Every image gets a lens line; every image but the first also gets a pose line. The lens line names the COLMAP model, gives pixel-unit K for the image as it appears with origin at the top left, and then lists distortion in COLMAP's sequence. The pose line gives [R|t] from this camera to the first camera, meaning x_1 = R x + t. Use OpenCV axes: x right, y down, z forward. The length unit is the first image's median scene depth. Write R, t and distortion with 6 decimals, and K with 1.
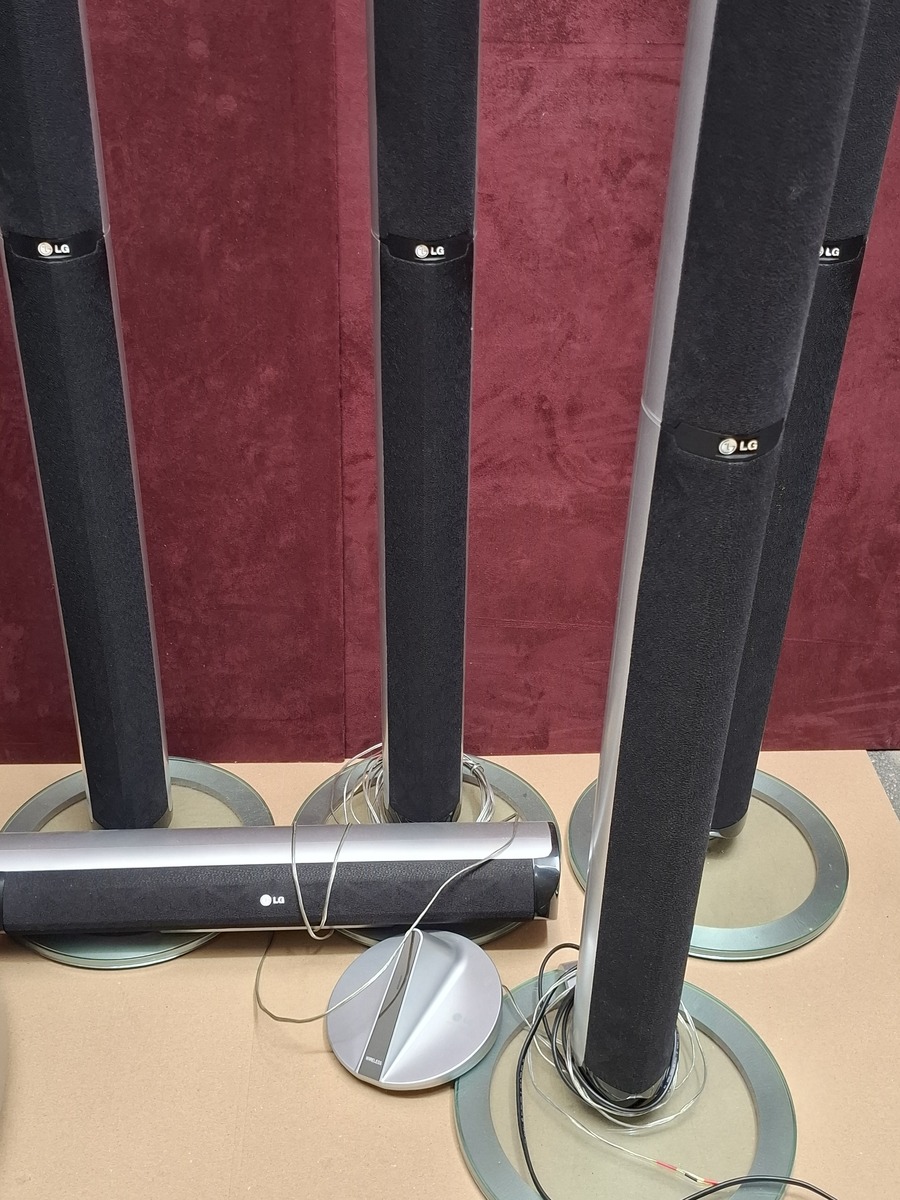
lens RADIAL K [[1301.1, 0, 447.0], [0, 1301.1, 608.6], [0, 0, 1]] dist [0.171563, -0.342287]
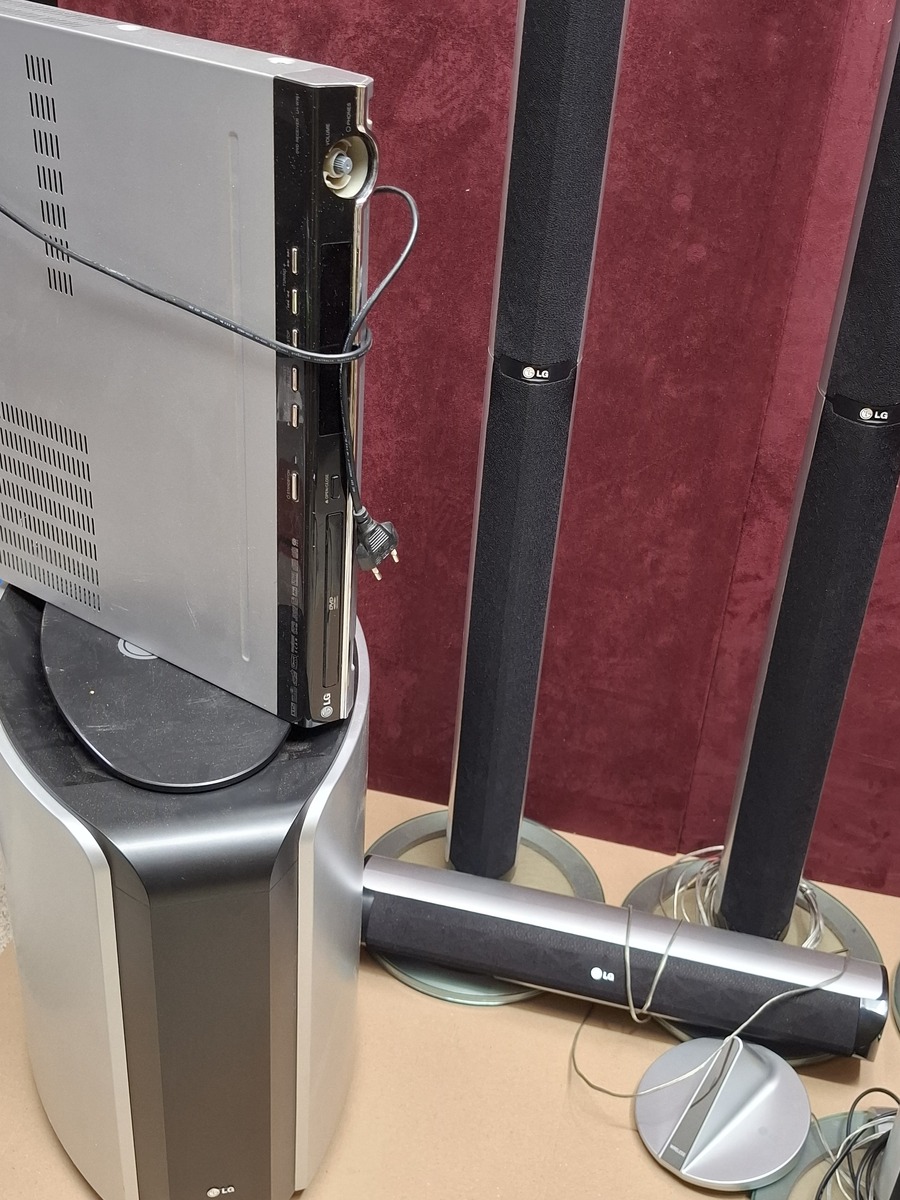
lens RADIAL K [[1301.1, 0, 447.0], [0, 1301.1, 608.6], [0, 0, 1]] dist [0.171563, -0.342287]
pose [[0.958318, 0.172616, -0.227662, -0.058571], [-0.183014, 0.982787, -0.025214, -0.020480], [0.219390, 0.065828, 0.973414, -0.090042]]
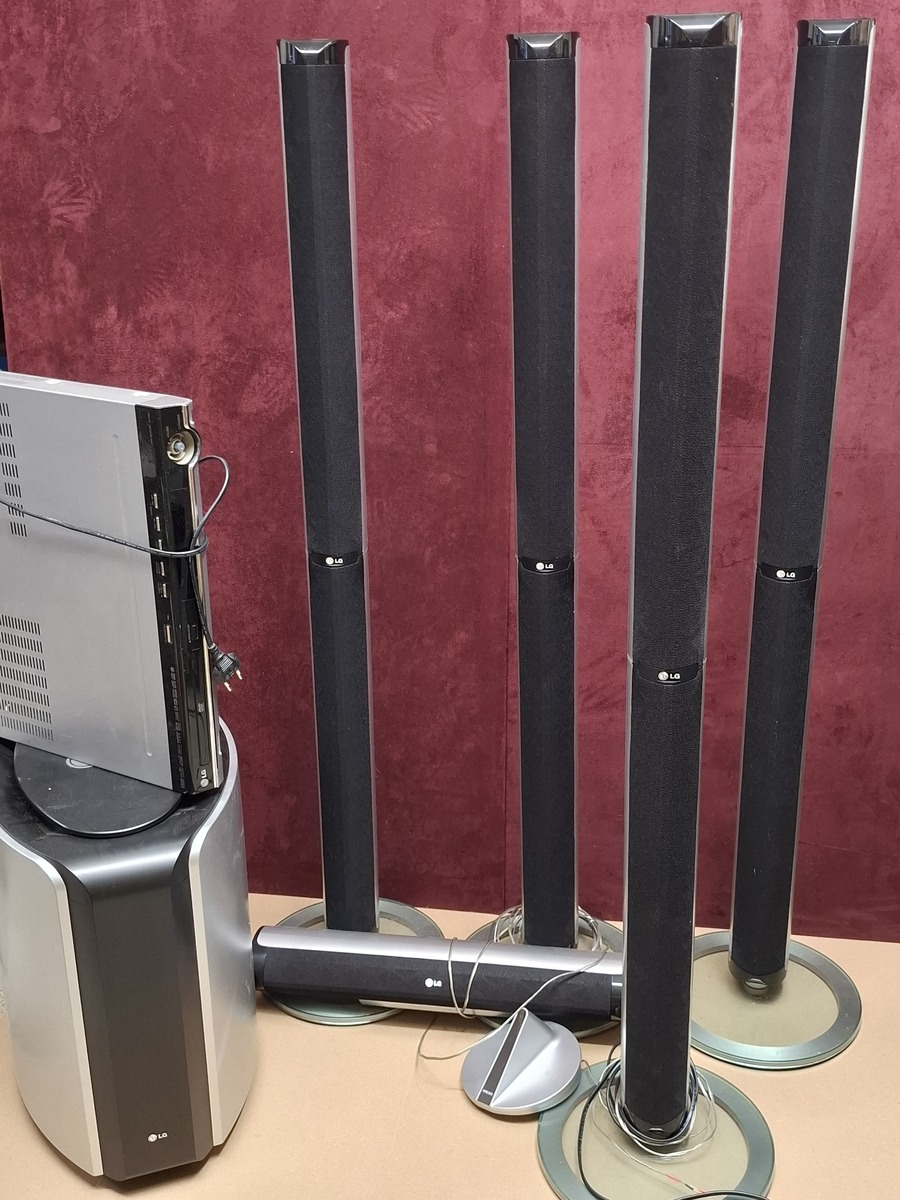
lens RADIAL K [[1288.1, 0, 450.0], [0, 1288.1, 613.1], [0, 0, 1]] dist [0.209212, -0.513922]
pose [[0.976276, 0.036237, -0.213477, 0.178293], [-0.080752, 0.975703, -0.203673, 0.108011], [0.200910, 0.216079, 0.955481, -0.478340]]
